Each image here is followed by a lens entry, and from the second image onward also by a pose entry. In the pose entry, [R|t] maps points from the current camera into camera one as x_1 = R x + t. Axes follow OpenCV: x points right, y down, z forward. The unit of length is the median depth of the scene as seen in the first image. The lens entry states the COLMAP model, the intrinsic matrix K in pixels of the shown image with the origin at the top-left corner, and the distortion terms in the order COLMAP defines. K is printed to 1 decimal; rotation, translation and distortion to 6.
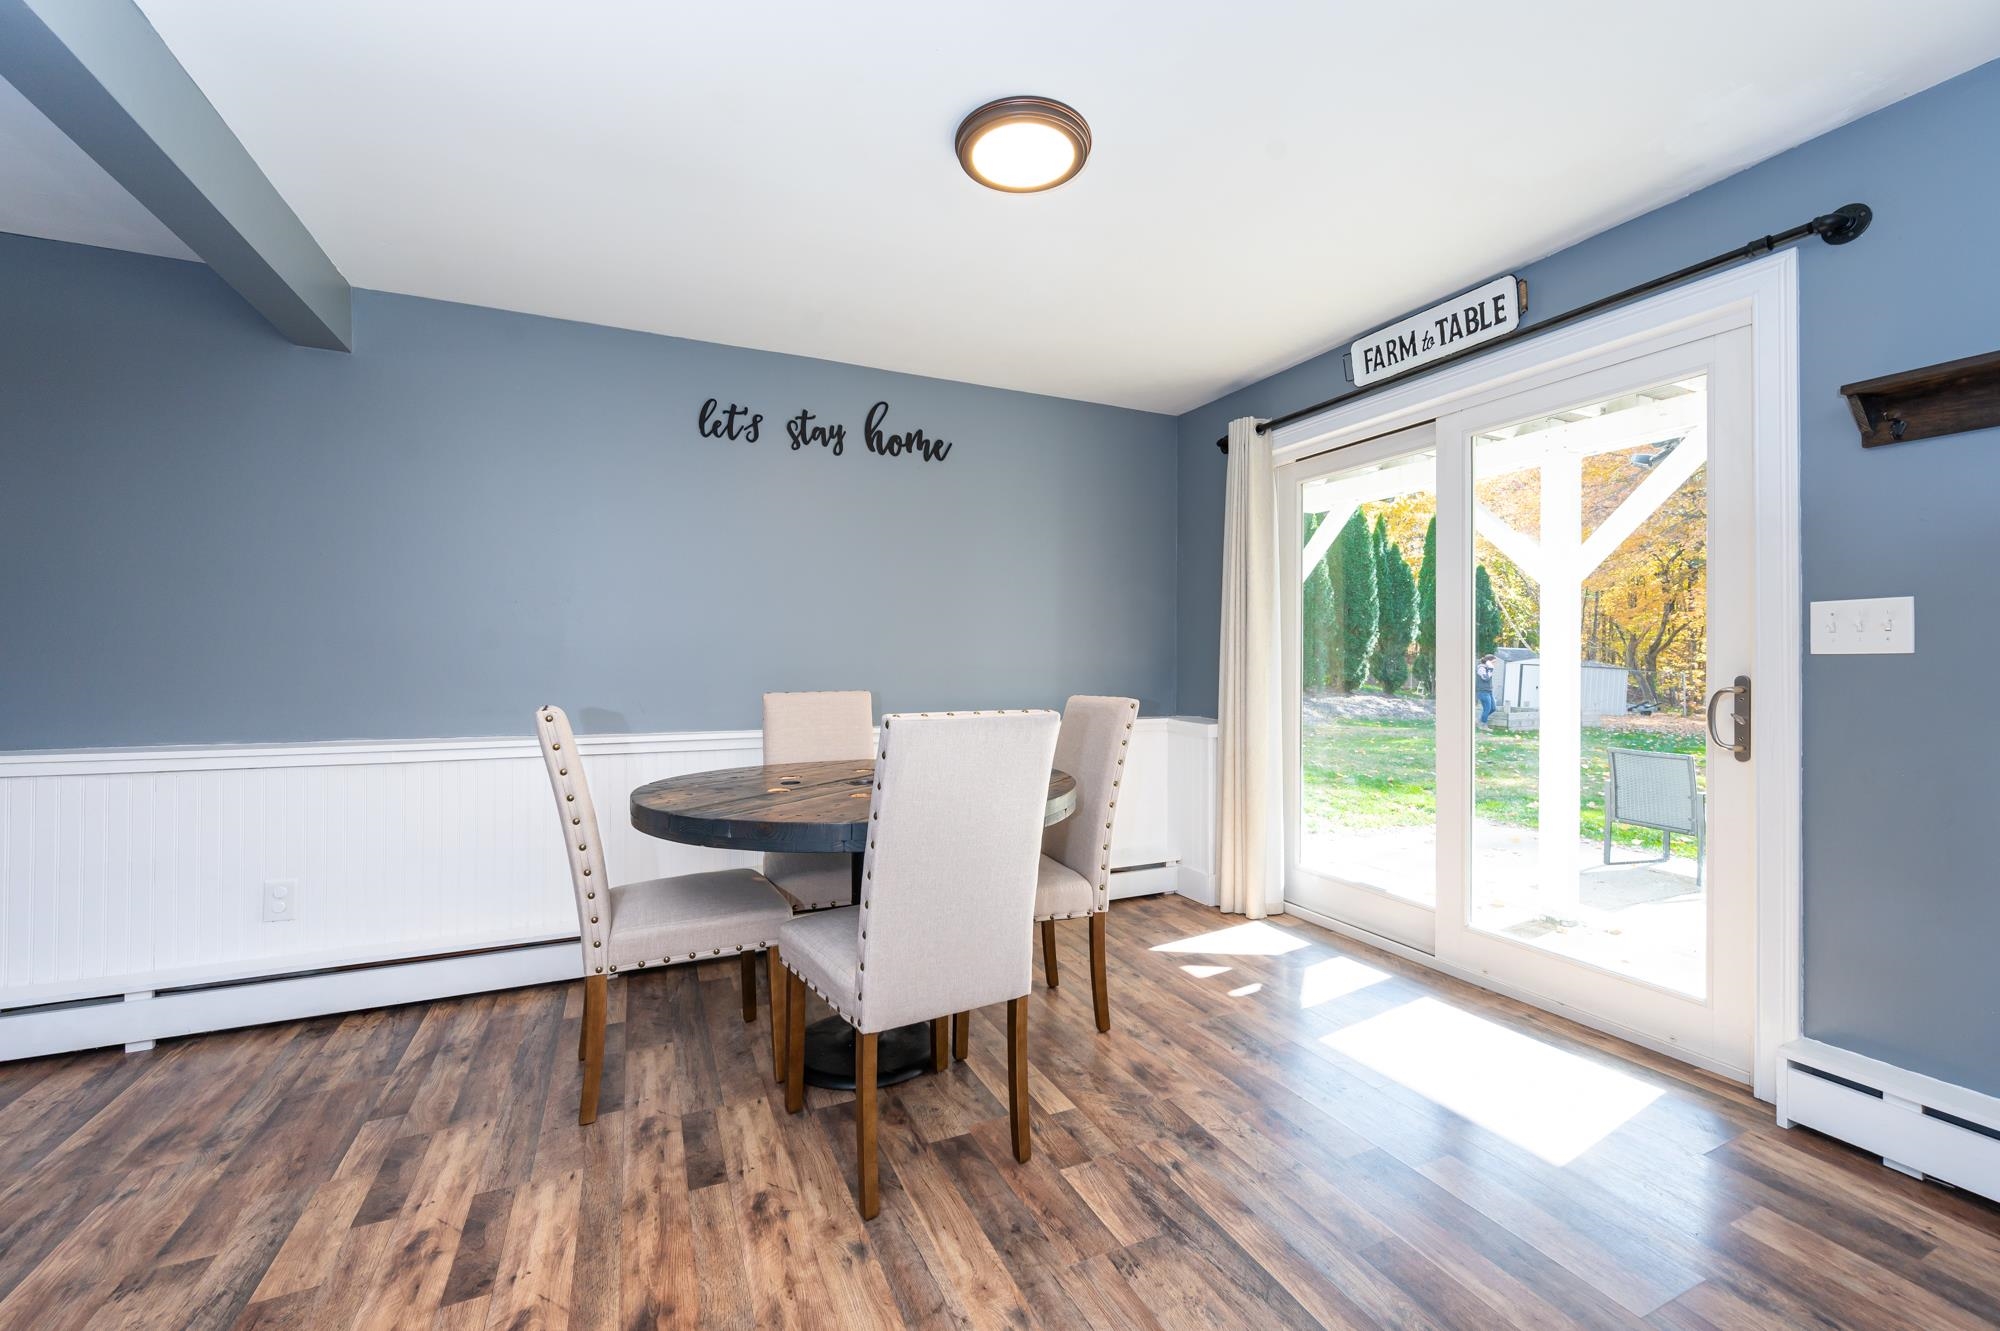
lens RADIAL K [[802.0, 0, 997.8], [0, 802.0, 660.8], [0, 0, 1]] dist [-0.005311, 0.000735]
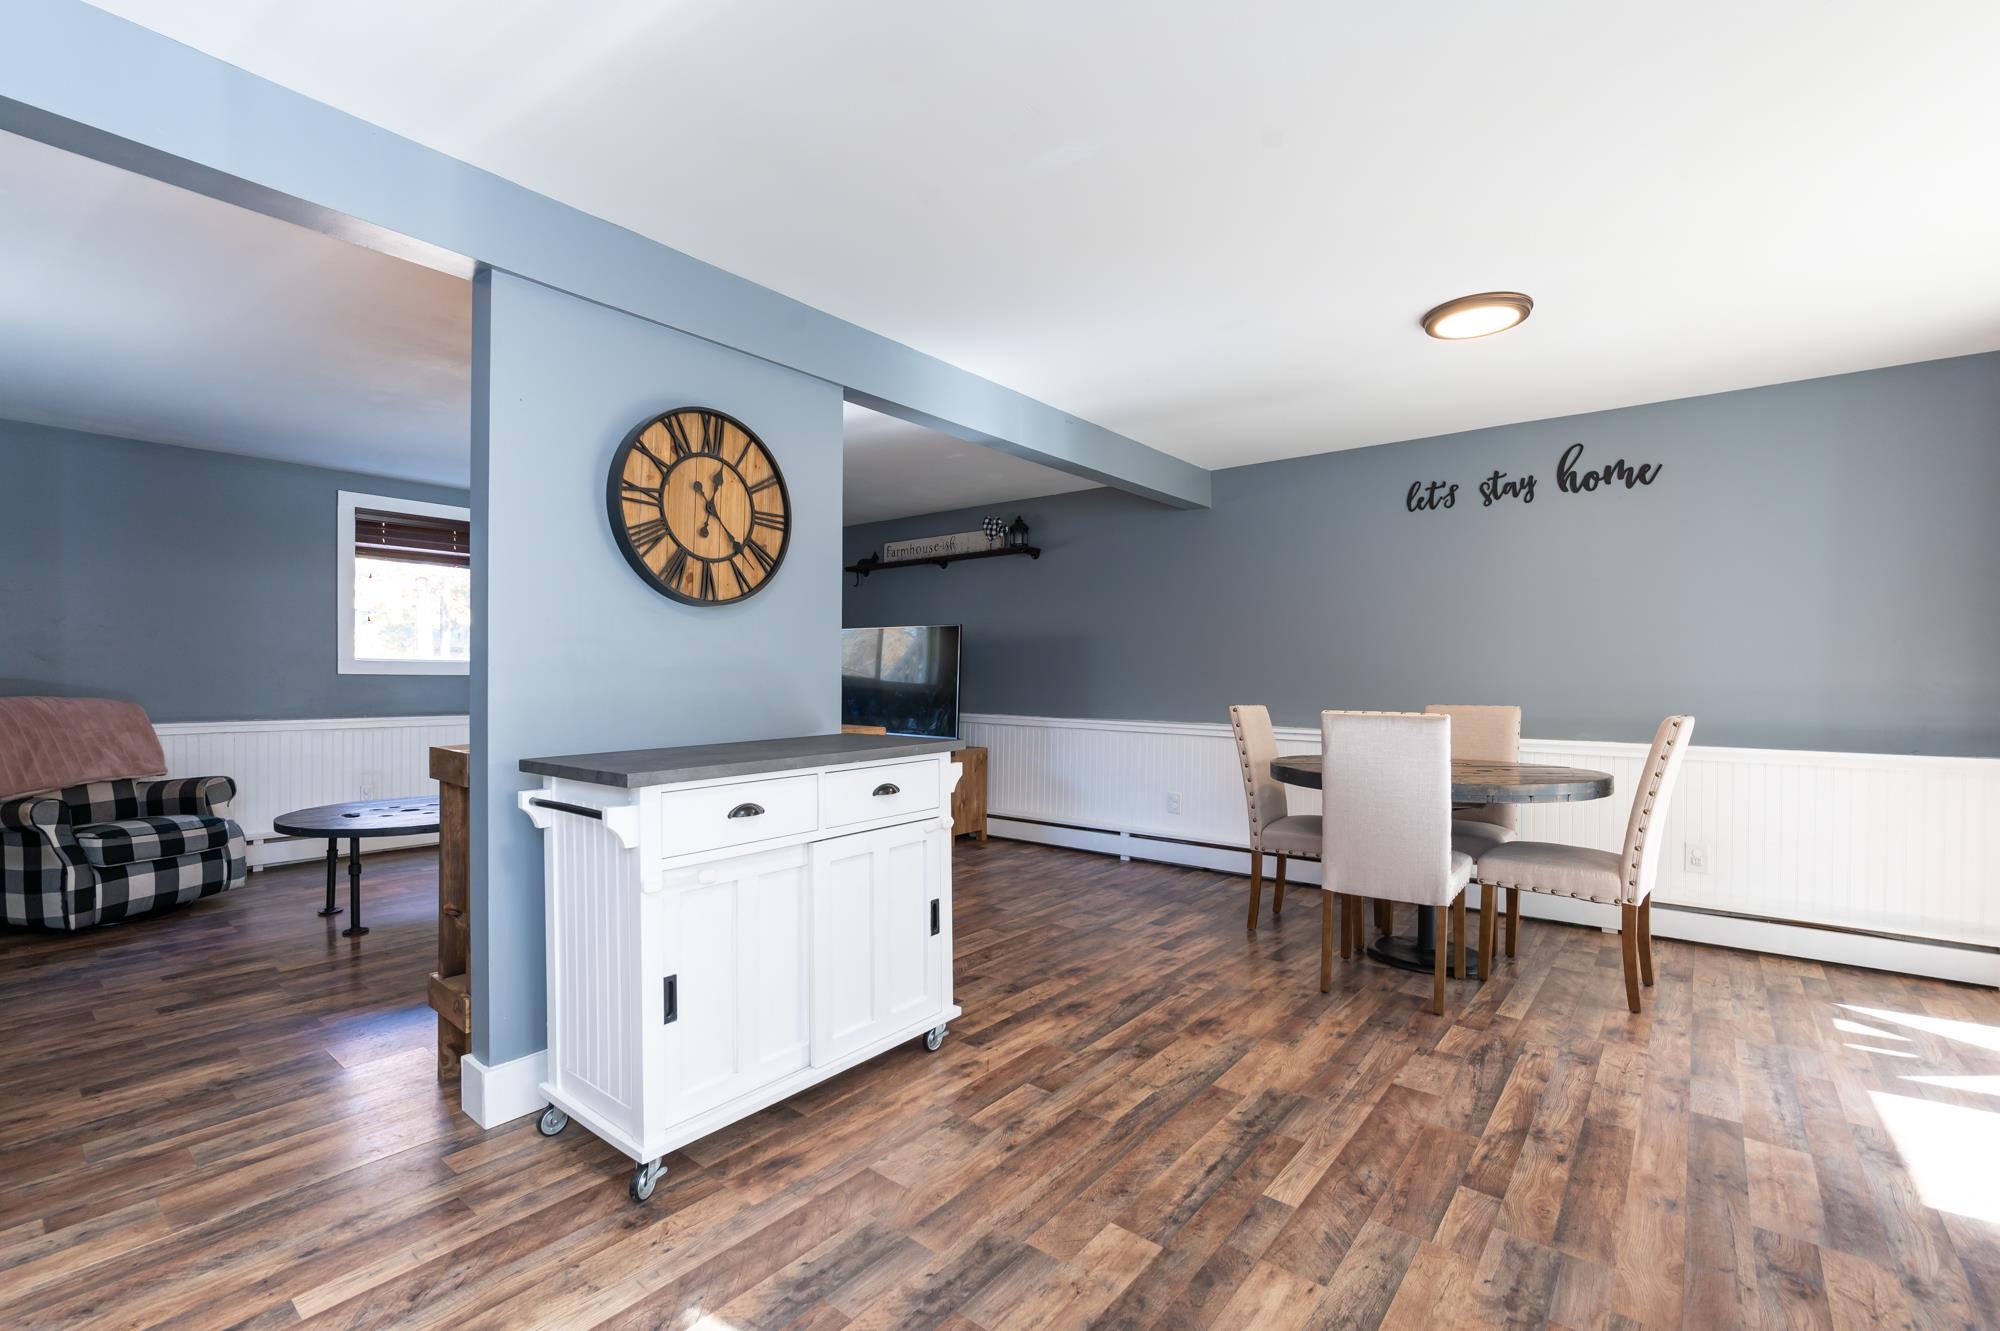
lens RADIAL K [[865.6, 0, 985.3], [0, 865.6, 692.6], [0, 0, 1]] dist [-0.010604, 0.000182]
pose [[0.438278, 0.016638, -0.898686, 0.699304], [-0.002767, 0.999849, 0.017162, -0.003059], [0.898835, -0.005035, 0.438258, -0.297982]]
